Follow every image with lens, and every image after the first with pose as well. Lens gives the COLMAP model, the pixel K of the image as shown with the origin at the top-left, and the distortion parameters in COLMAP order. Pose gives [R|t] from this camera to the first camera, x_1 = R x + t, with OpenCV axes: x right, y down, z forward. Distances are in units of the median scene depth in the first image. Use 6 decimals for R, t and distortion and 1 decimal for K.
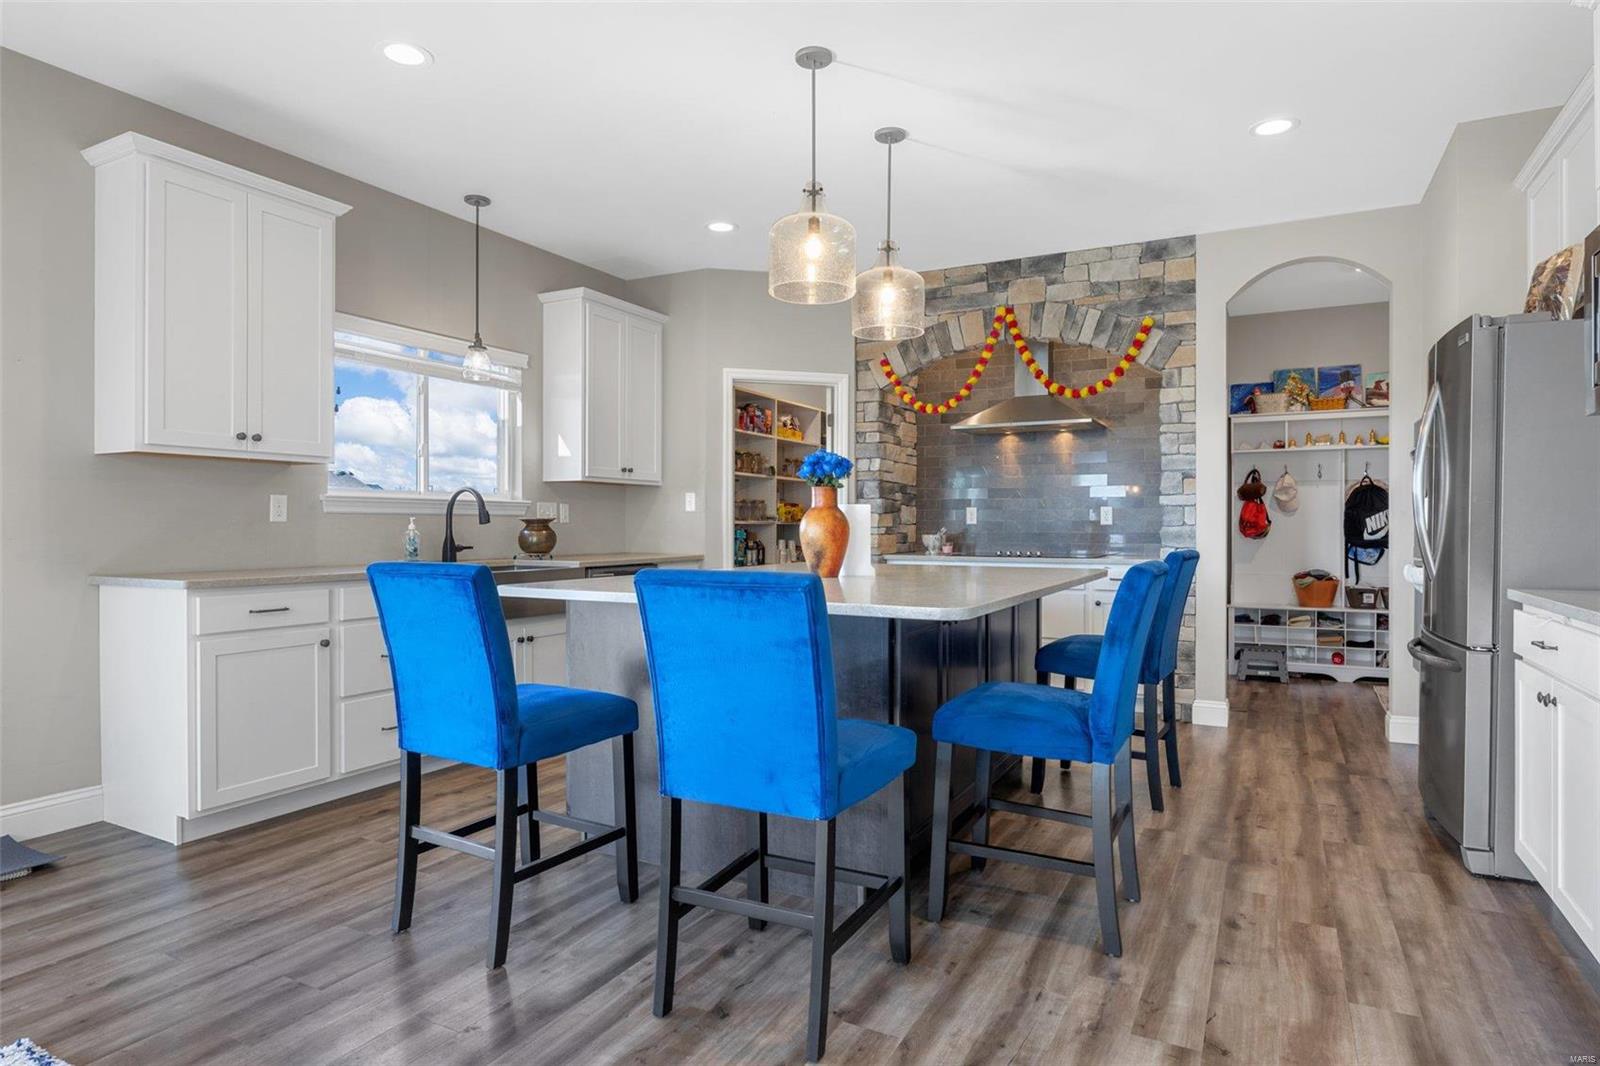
lens RADIAL K [[900.2, 0, 803.9], [0, 900.2, 528.0], [0, 0, 1]] dist [0.018713, -0.008206]
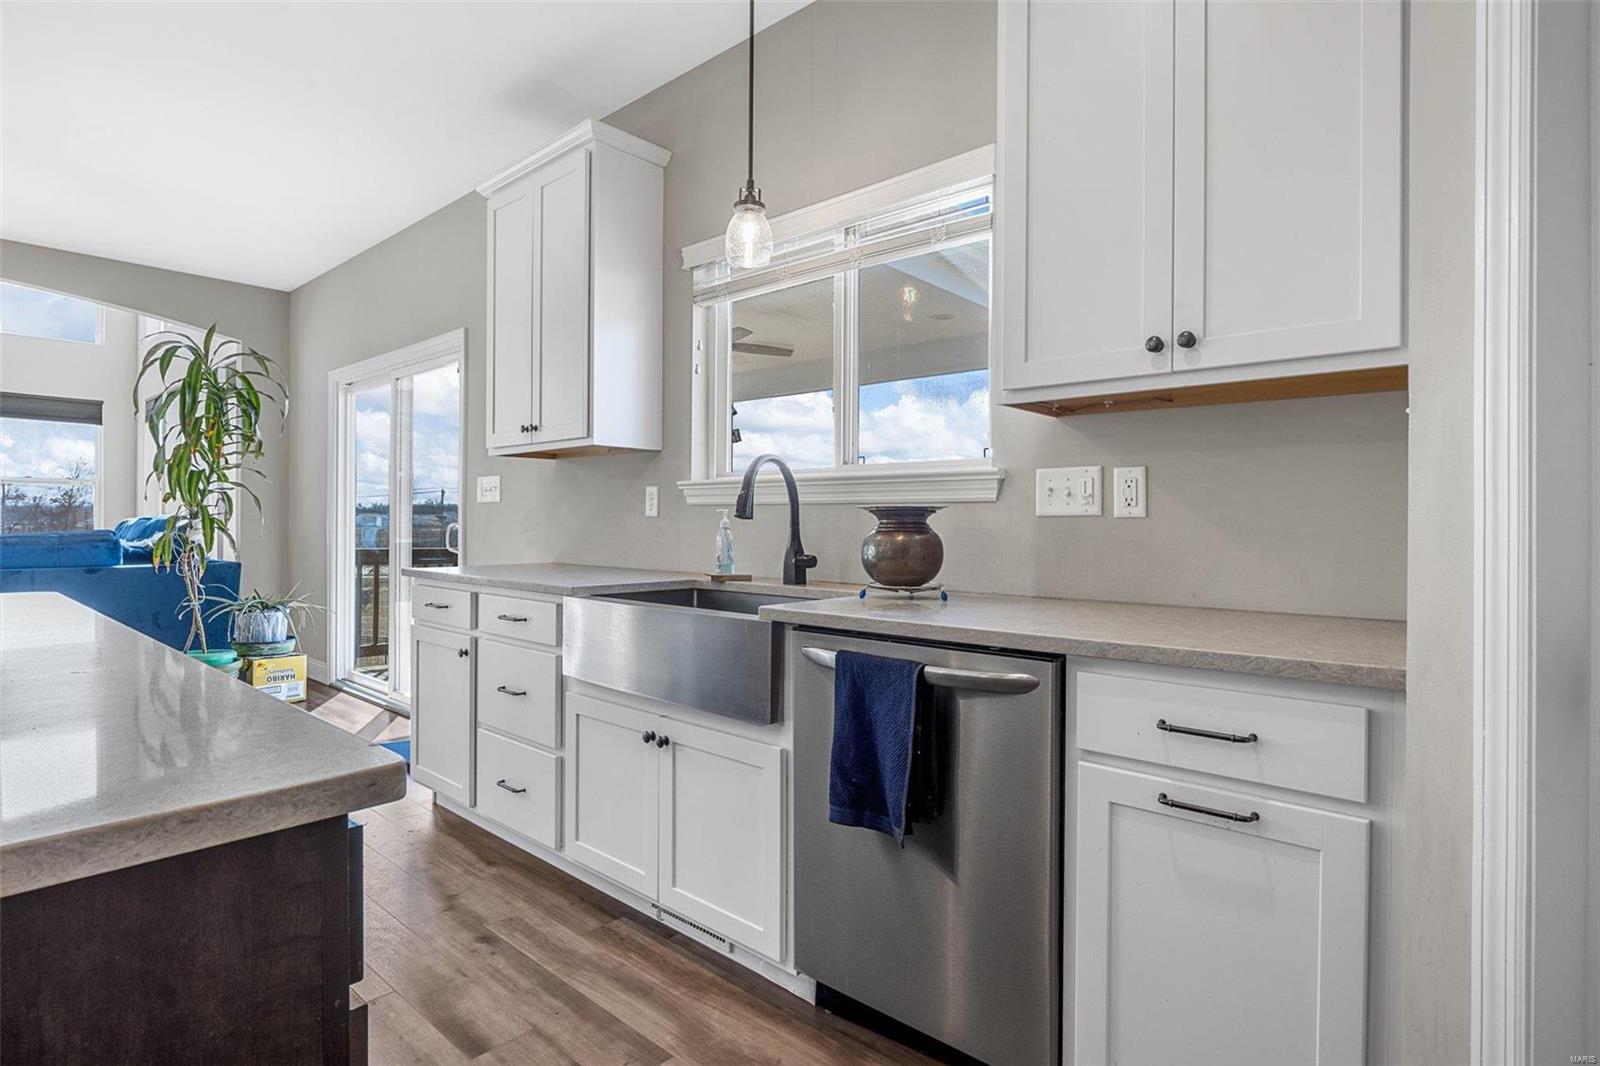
lens RADIAL K [[820.5, 0, 819.2], [0, 820.5, 523.2], [0, 0, 1]] dist [-0.003617, -0.001066]
pose [[-0.221998, -0.006710, -0.975024, 0.106372], [-0.014848, 0.999884, -0.003500, -0.000413], [0.974934, 0.013701, -0.222072, 0.963708]]
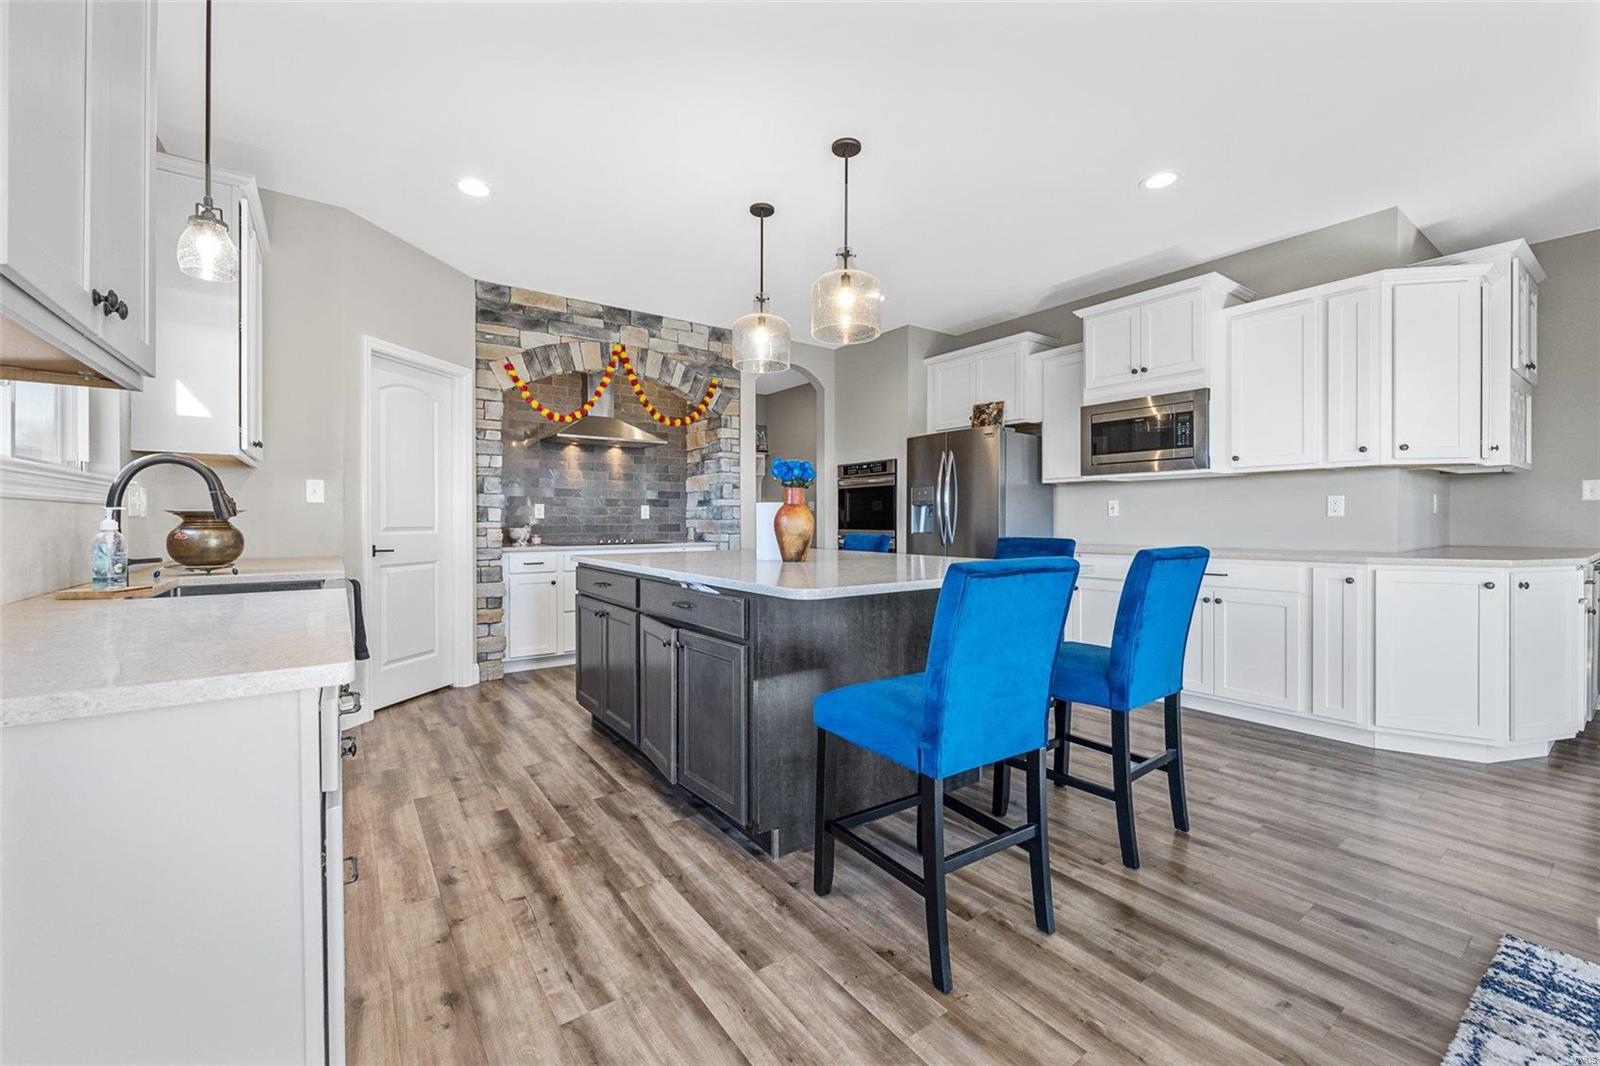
lens RADIAL K [[642.2, 0, 799.0], [0, 642.2, 525.0], [0, 0, 1]] dist [-0.003805, 0.000586]
pose [[0.438266, -0.011957, 0.898766, -0.477095], [0.005923, 0.999928, 0.010415, -0.002786], [-0.898826, 0.000759, 0.438305, 0.388896]]
